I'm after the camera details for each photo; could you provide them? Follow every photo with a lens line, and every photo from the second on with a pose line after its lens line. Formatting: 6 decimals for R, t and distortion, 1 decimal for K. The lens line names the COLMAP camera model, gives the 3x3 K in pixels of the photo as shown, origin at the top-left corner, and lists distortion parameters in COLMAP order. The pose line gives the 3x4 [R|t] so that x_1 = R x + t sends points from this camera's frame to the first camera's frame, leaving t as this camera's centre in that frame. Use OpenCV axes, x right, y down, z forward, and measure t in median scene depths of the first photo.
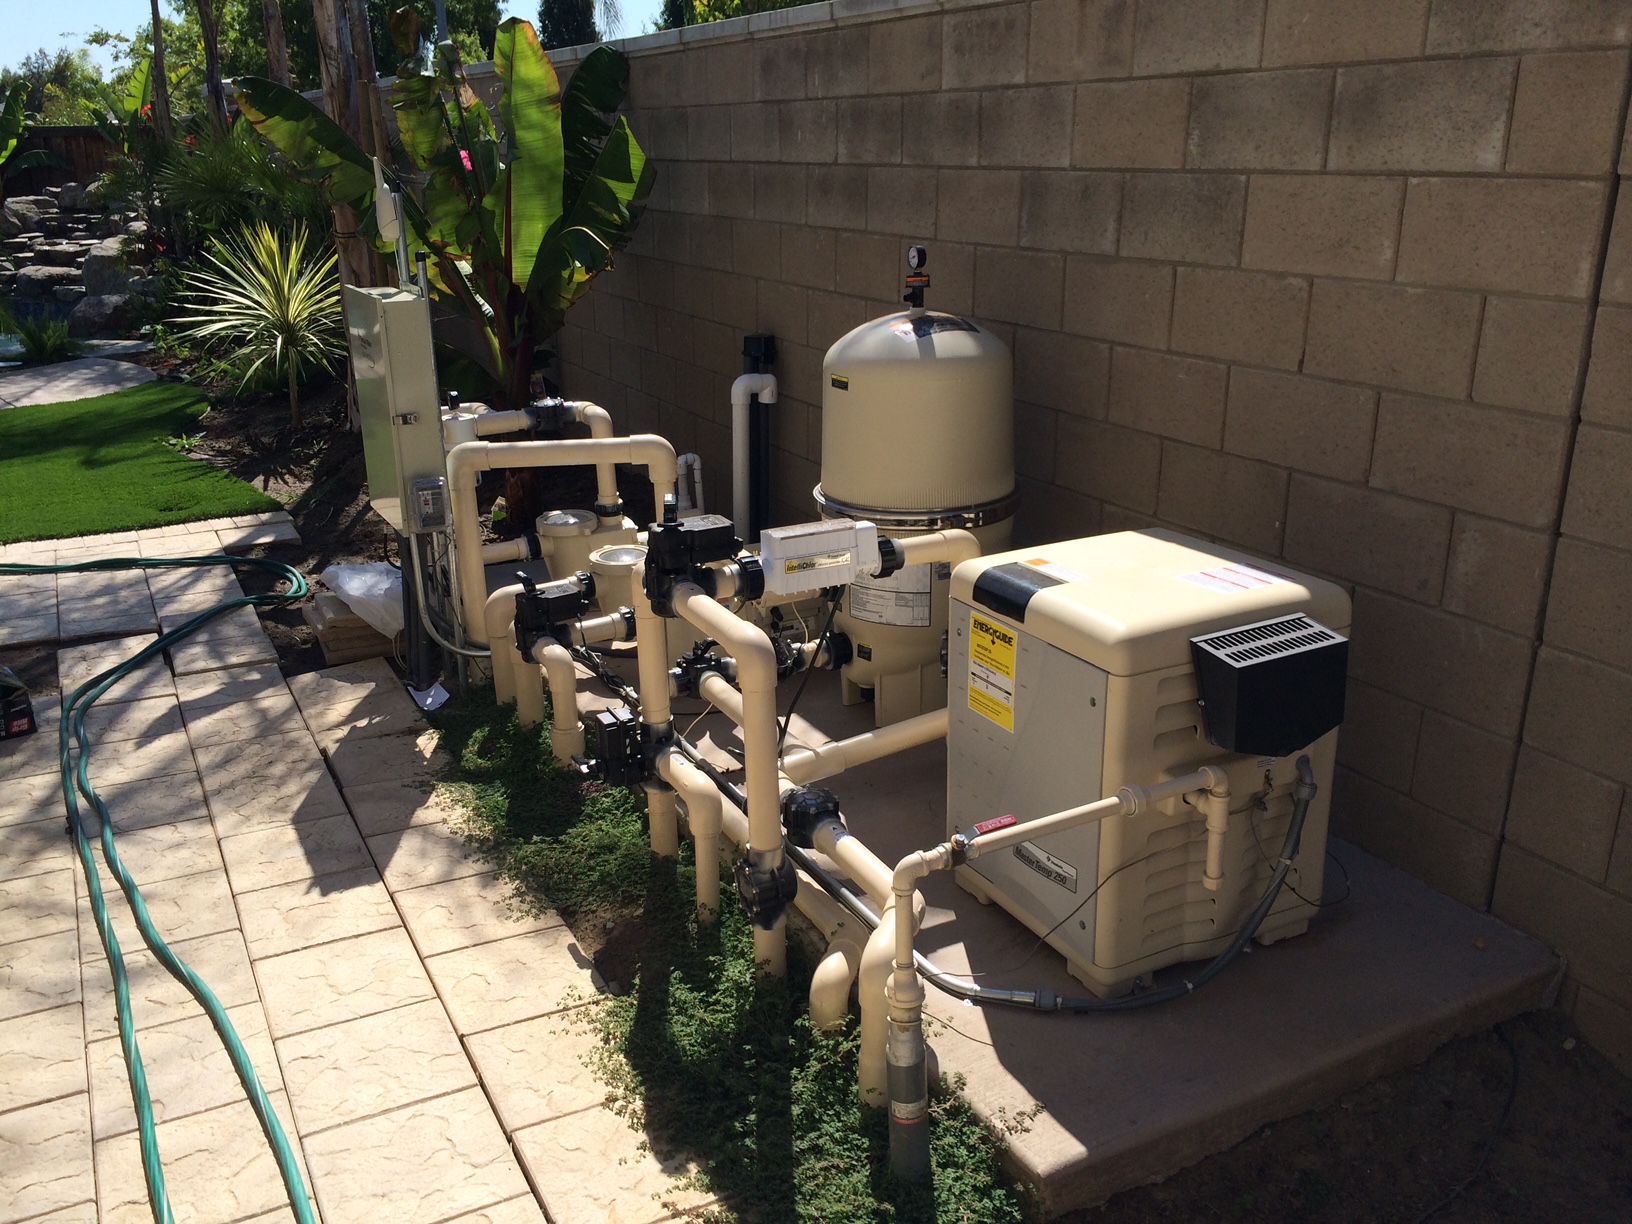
lens RADIAL K [[1414.2, 0, 770.5], [0, 1414.2, 616.8], [0, 0, 1]] dist [0.074623, -0.103320]
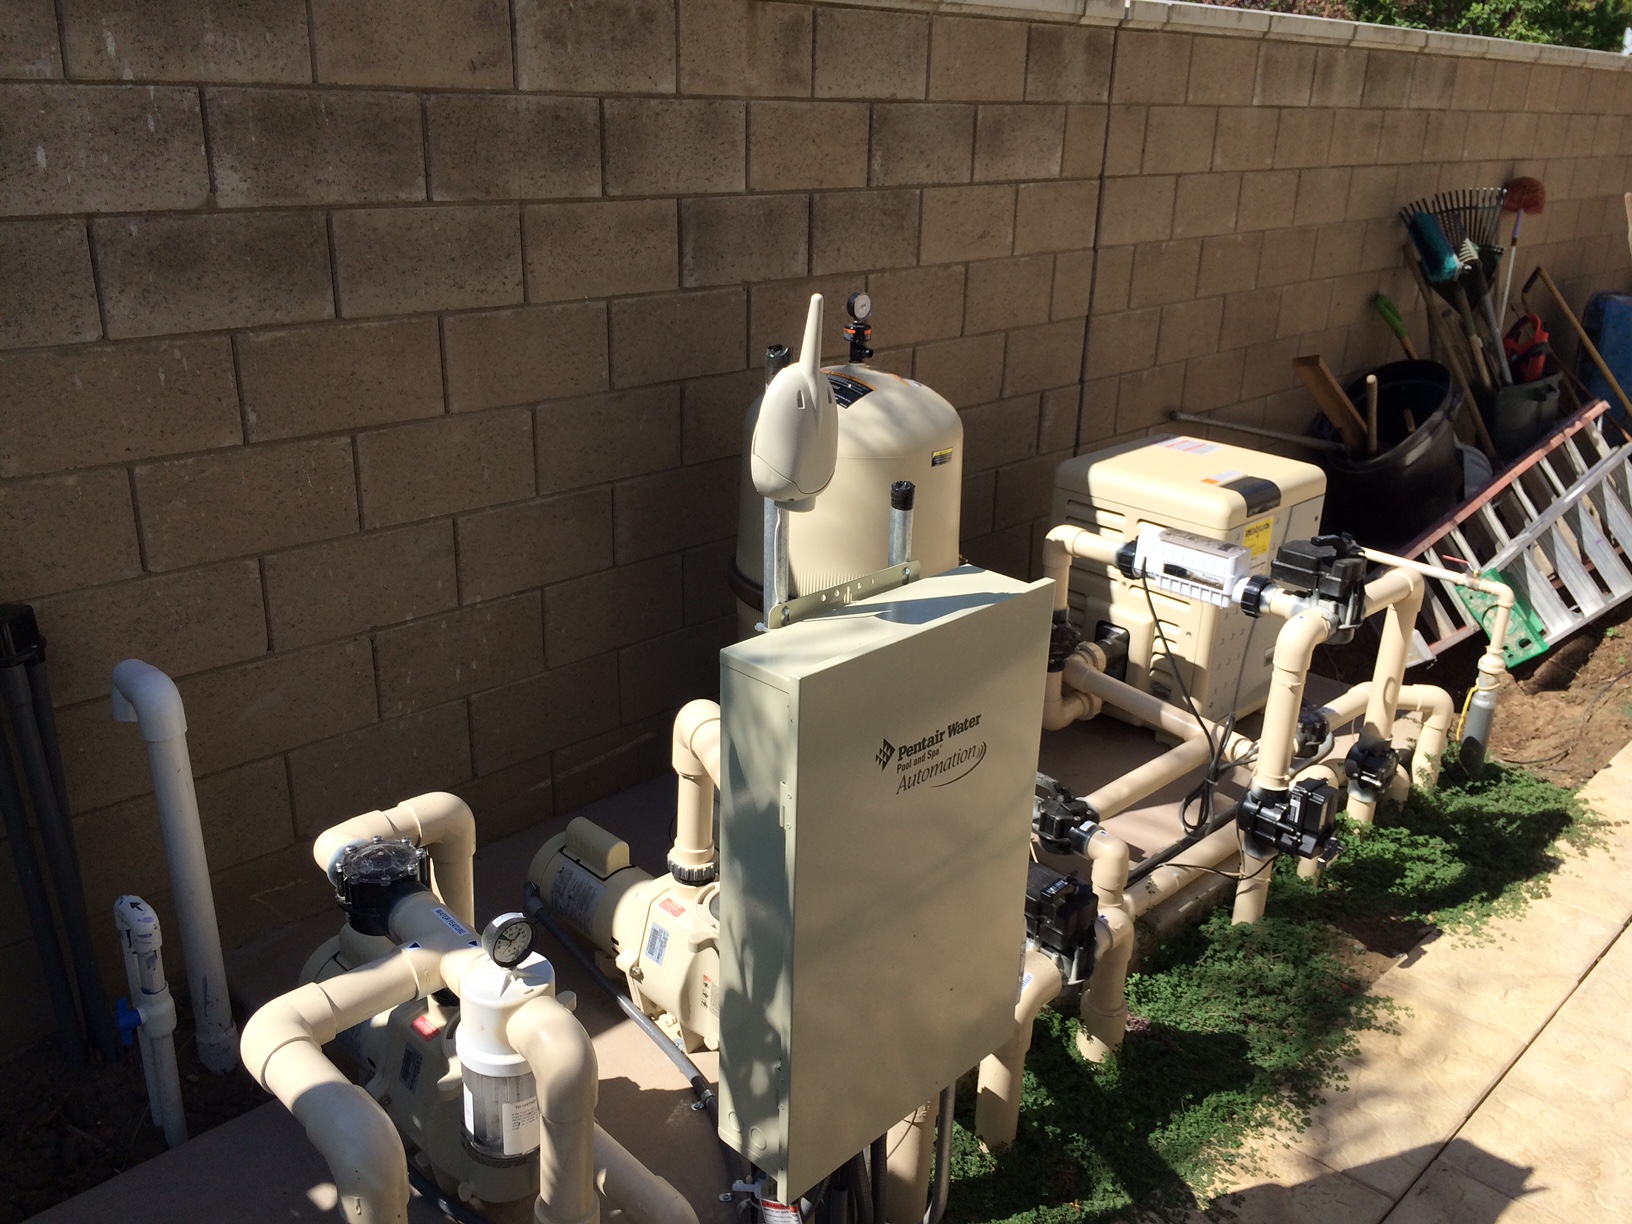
lens RADIAL K [[1414.2, 0, 814.8], [0, 1414.2, 612.0], [0, 0, 1]] dist [0.074623, -0.103320]
pose [[-0.329861, -0.331700, 0.883836, -0.767814], [0.271395, 0.863394, 0.425318, -0.506713], [-0.904177, 0.380165, -0.194778, 1.372826]]
